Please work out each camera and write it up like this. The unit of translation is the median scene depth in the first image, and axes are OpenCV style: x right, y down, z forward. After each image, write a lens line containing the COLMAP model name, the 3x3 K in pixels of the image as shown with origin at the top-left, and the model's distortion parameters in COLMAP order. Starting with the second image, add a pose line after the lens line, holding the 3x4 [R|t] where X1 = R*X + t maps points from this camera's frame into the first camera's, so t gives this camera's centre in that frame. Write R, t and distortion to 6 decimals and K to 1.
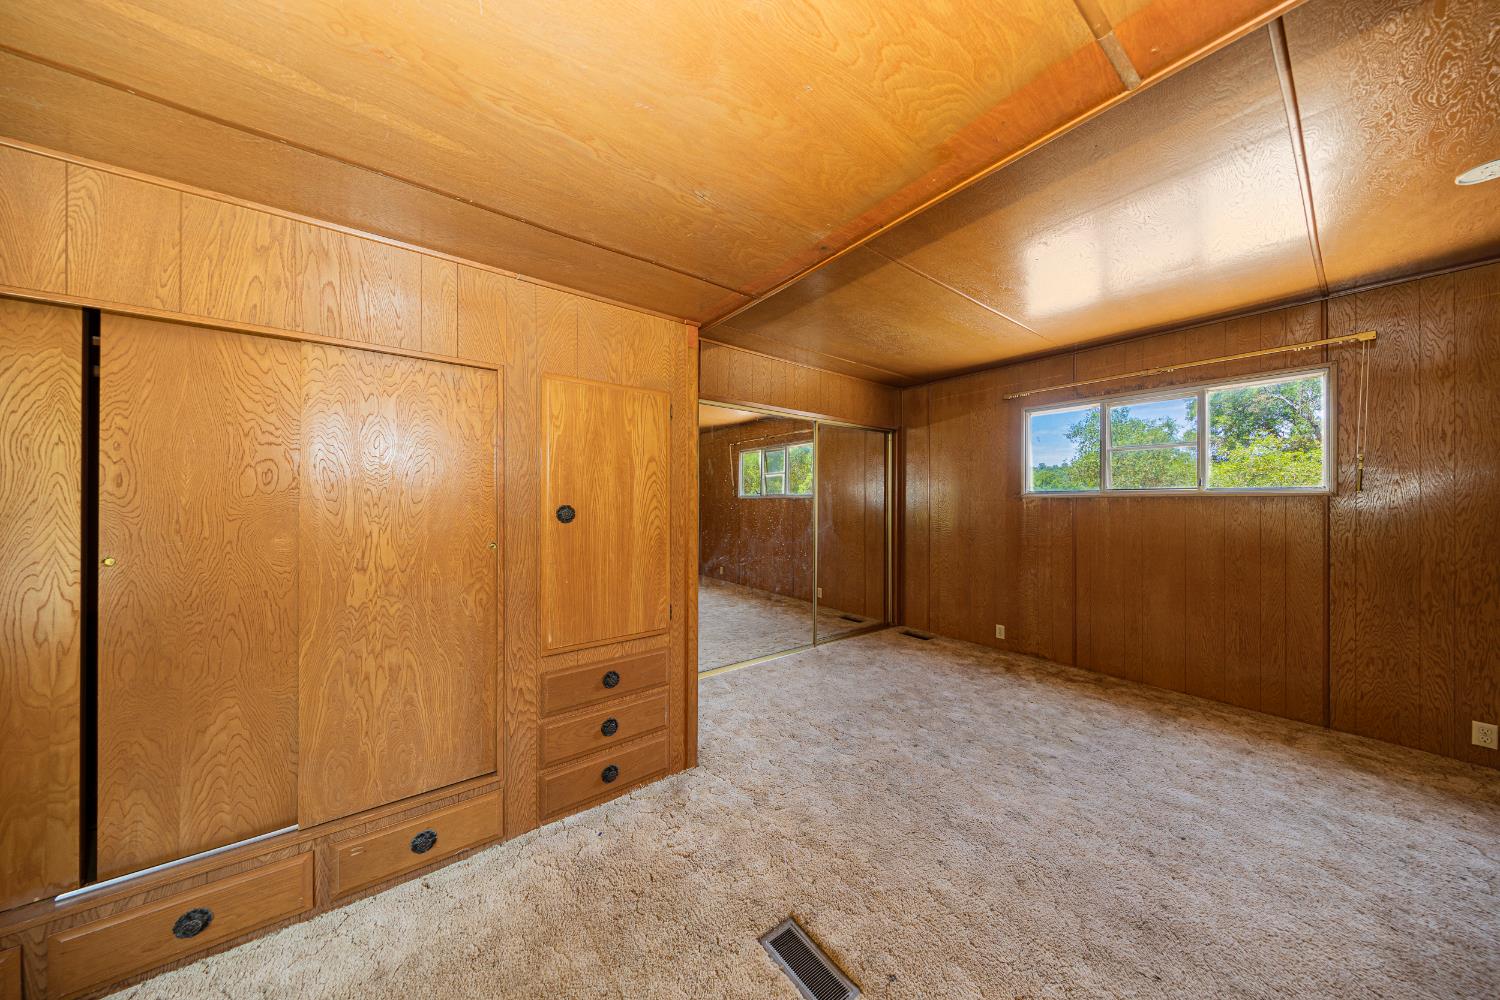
lens RADIAL K [[476.1, 0, 751.5], [0, 476.1, 496.8], [0, 0, 1]] dist [-0.001011, -0.000744]
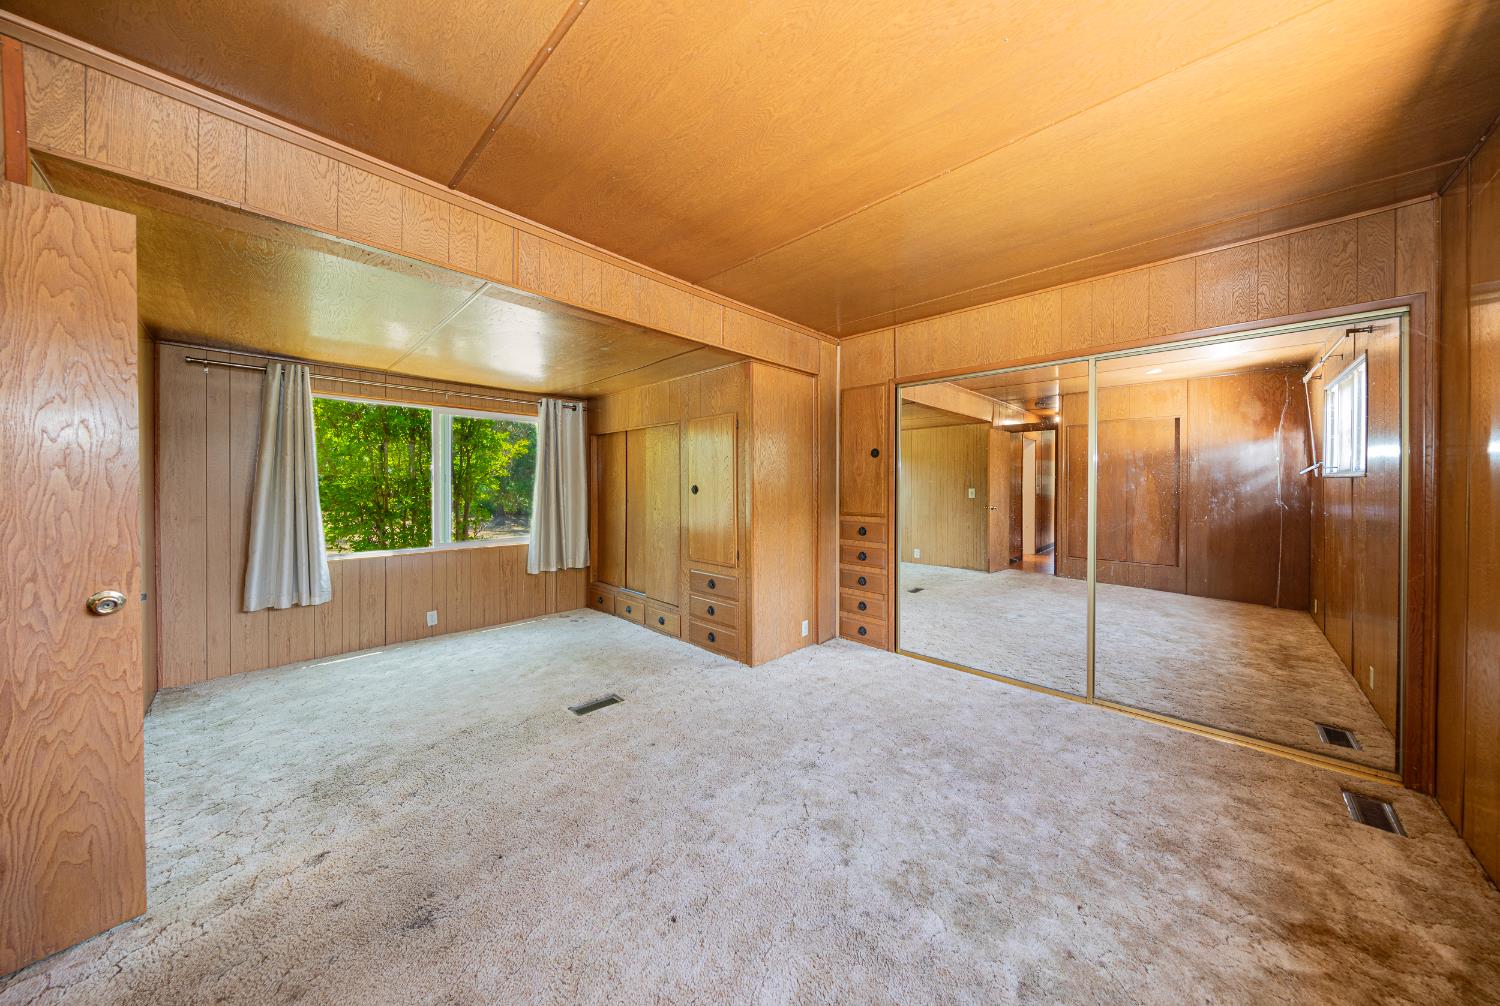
lens RADIAL K [[476.1, 0, 749.3], [0, 476.1, 492.4], [0, 0, 1]] dist [-0.001011, -0.000744]
pose [[0.138862, 0.009885, -0.990262, 1.471005], [0.000551, 0.999949, 0.010059, 0.026378], [0.990312, -0.001942, 0.138850, 0.896409]]
